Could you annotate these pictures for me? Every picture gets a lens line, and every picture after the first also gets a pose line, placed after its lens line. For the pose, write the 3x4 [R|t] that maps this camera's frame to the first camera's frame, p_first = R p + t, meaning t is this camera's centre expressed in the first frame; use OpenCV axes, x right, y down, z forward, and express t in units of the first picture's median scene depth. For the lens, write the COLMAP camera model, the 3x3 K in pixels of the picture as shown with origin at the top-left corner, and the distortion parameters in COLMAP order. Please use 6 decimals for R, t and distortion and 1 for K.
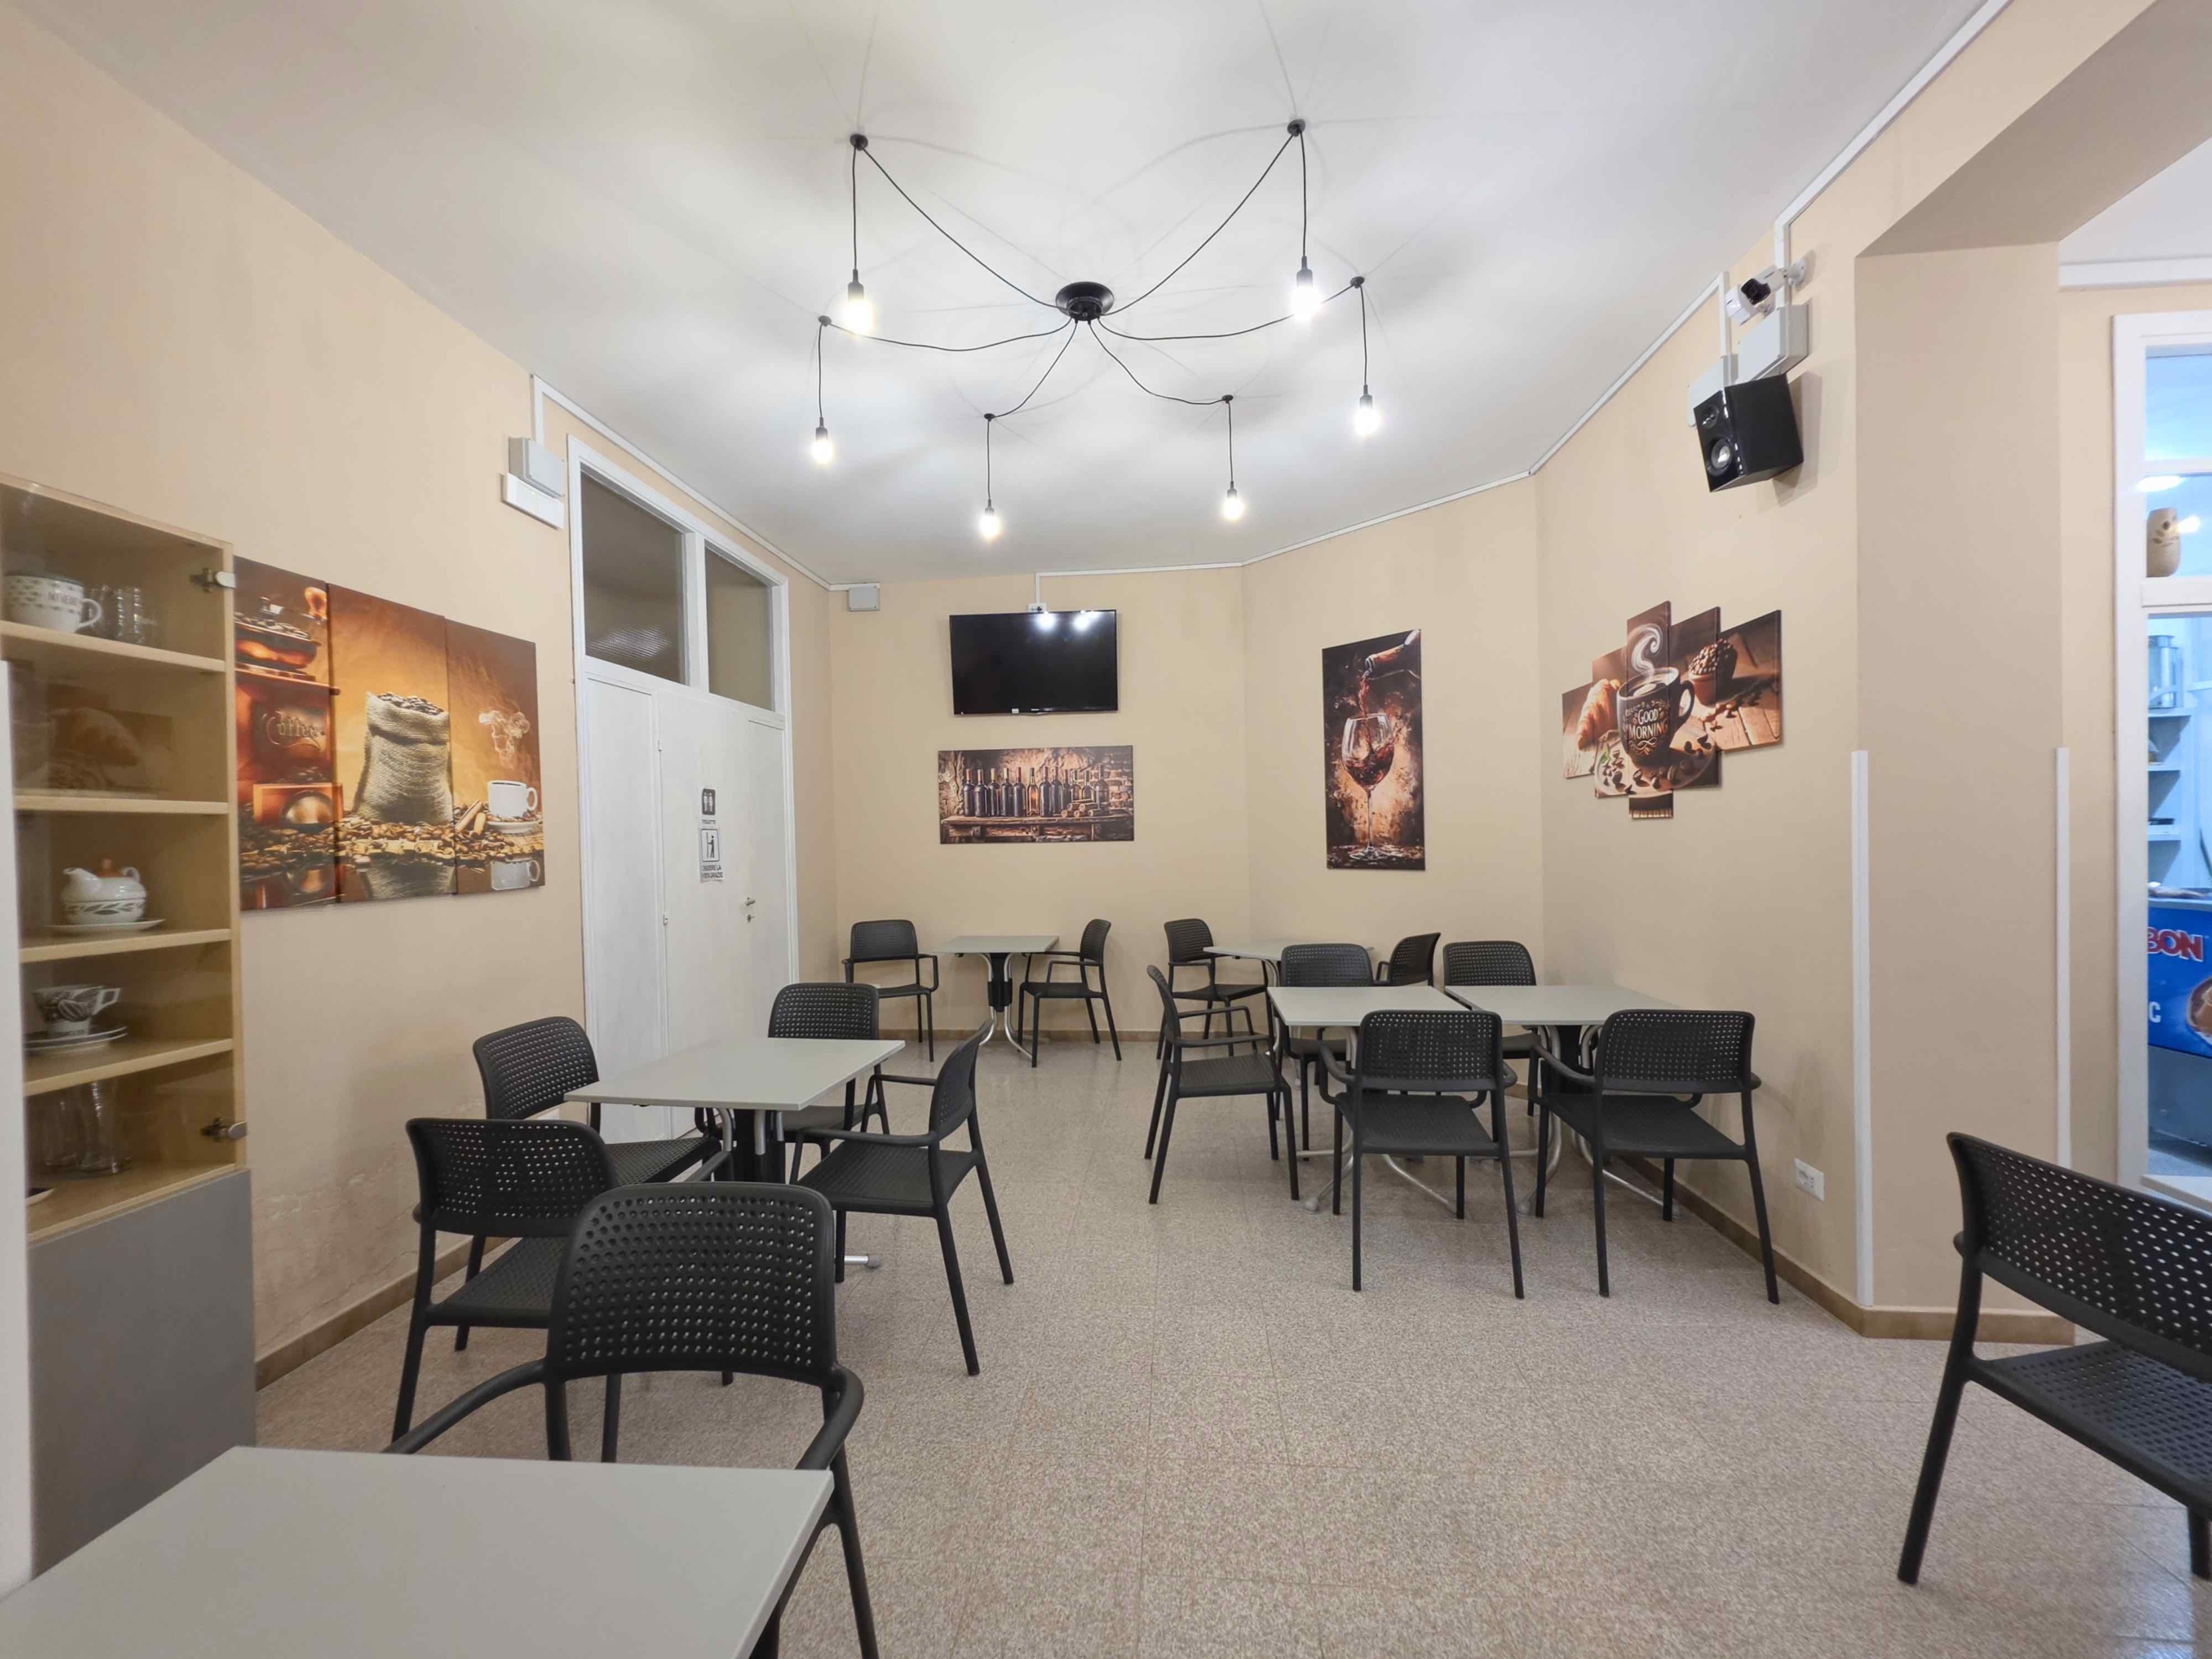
lens RADIAL K [[887.2, 0, 1096.3], [0, 887.2, 850.3], [0, 0, 1]] dist [-0.001119, -0.000024]
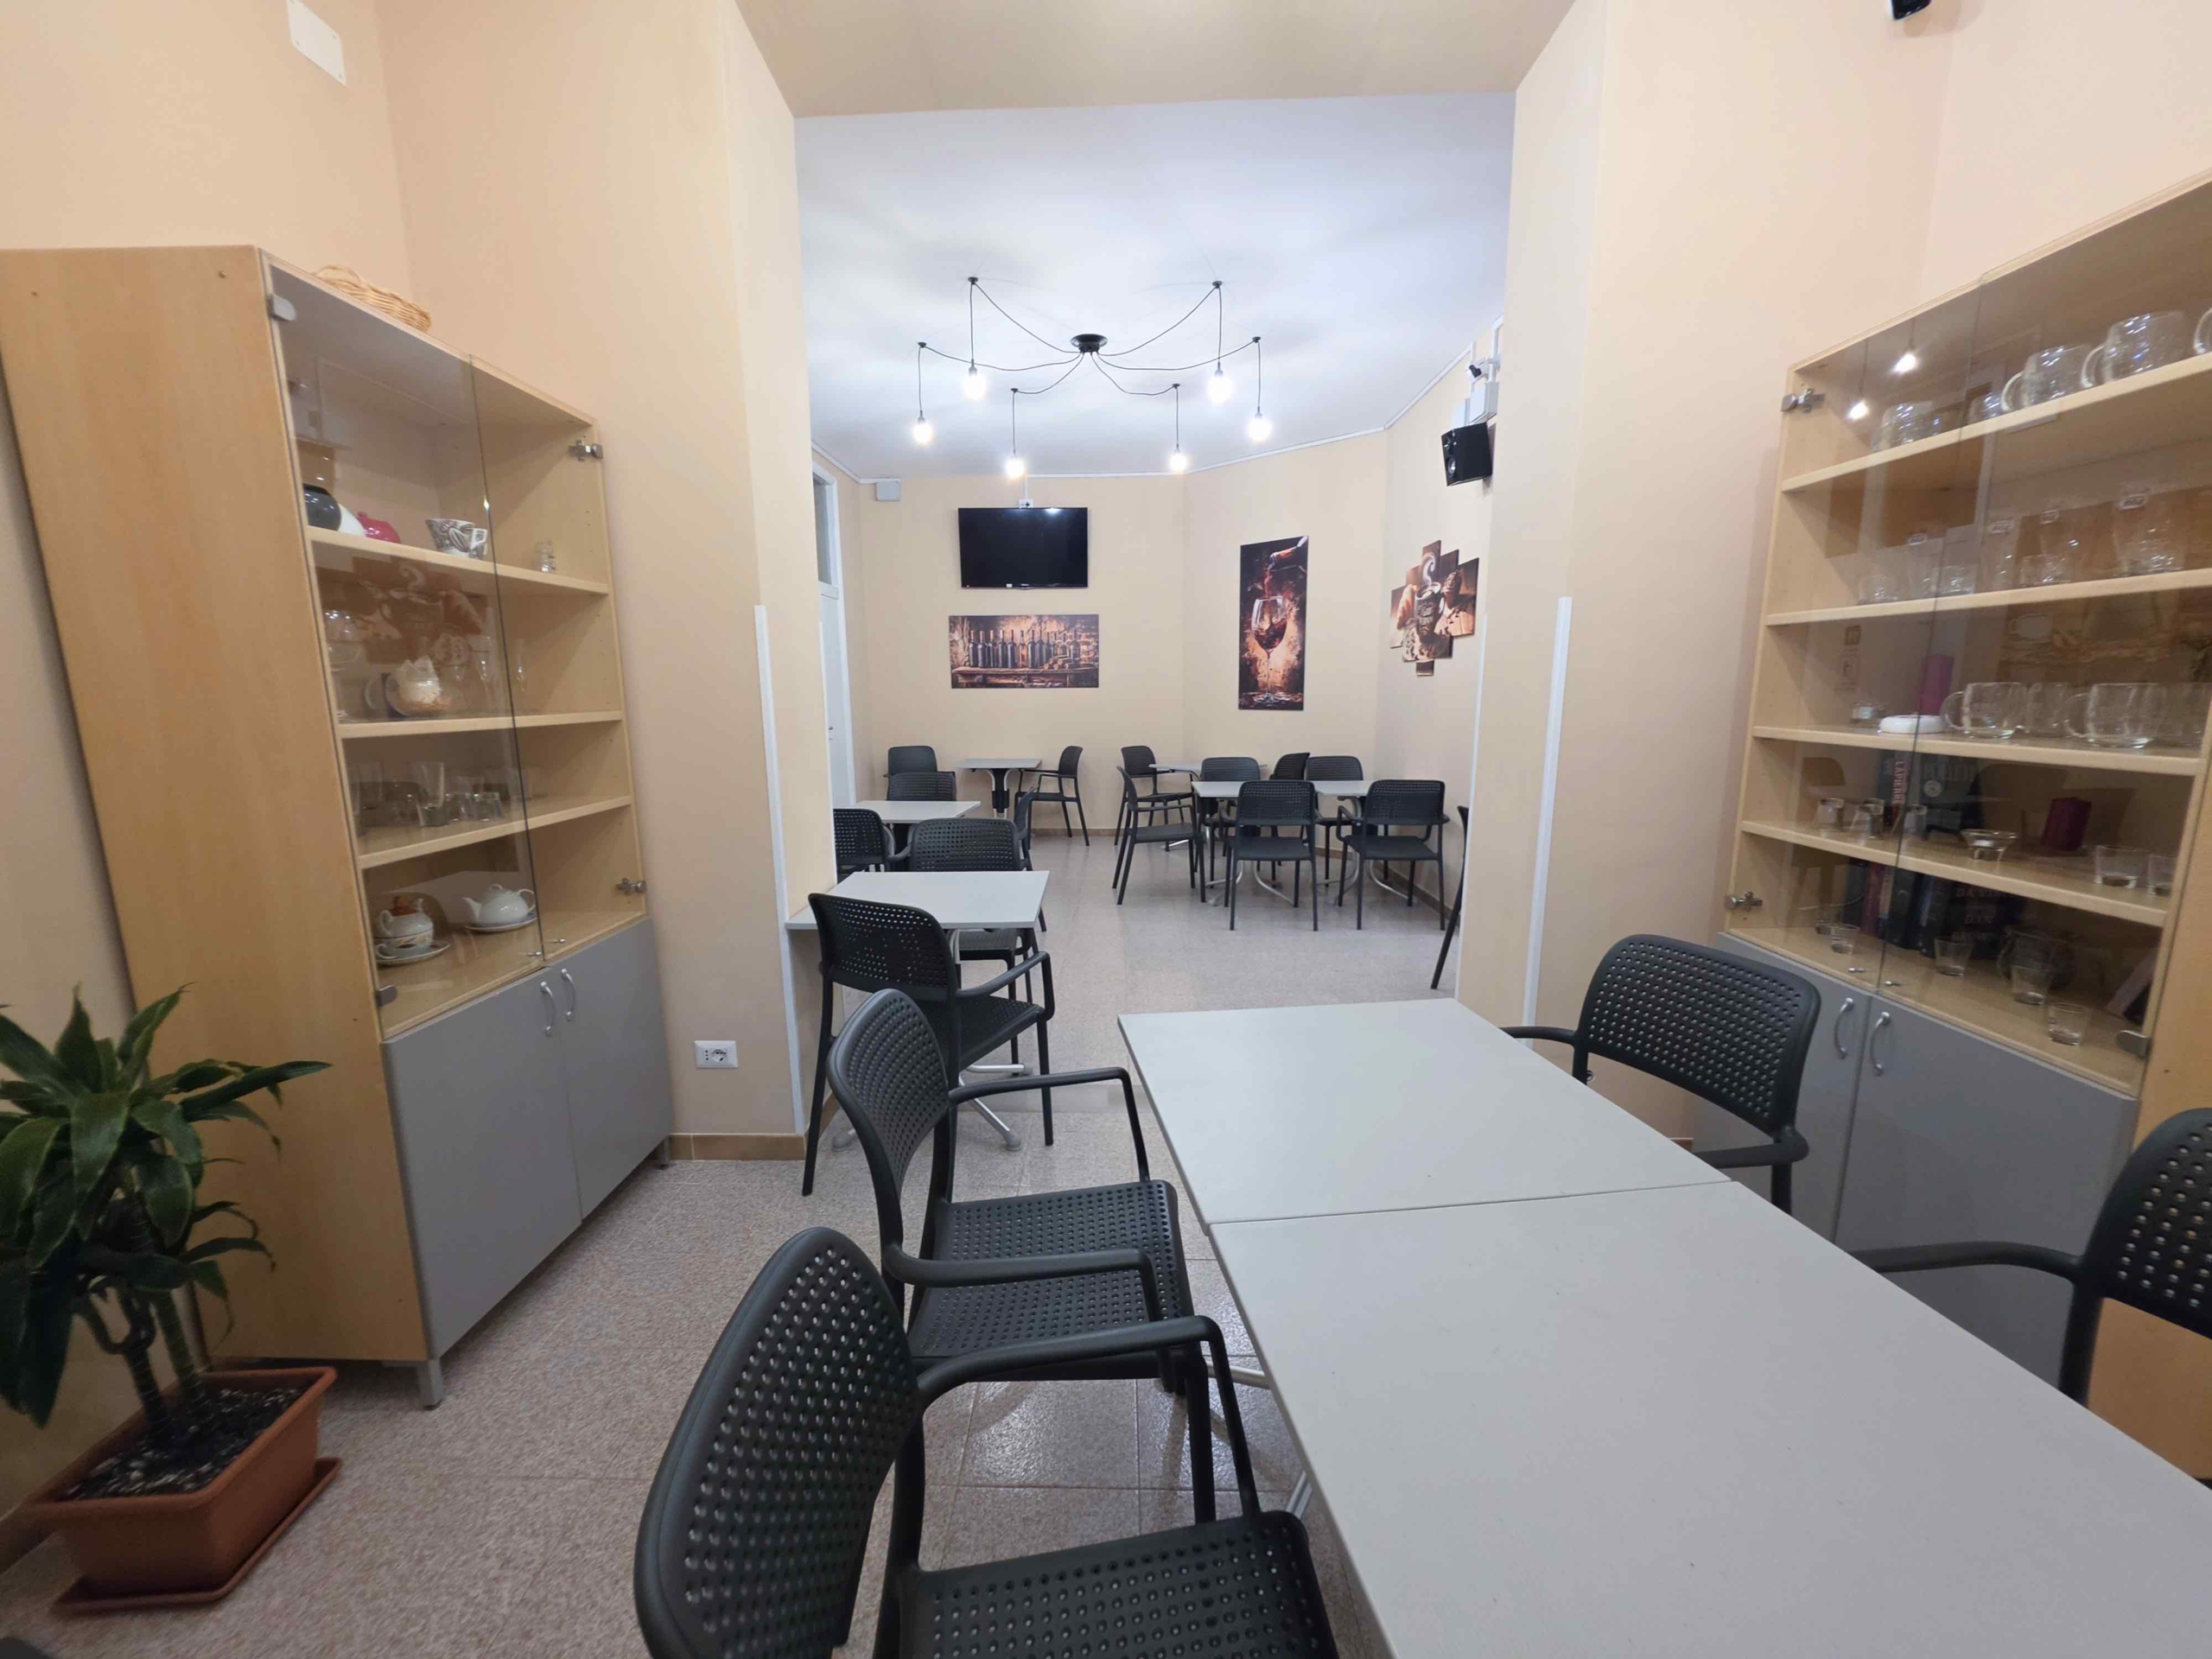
lens RADIAL K [[887.2, 0, 1096.3], [0, 887.2, 850.3], [0, 0, 1]] dist [-0.001119, -0.000024]
pose [[0.997460, -0.000797, 0.071218, -0.064479], [-0.010949, 0.986336, 0.164382, 0.012997], [-0.070376, -0.164745, 0.983822, -0.408495]]
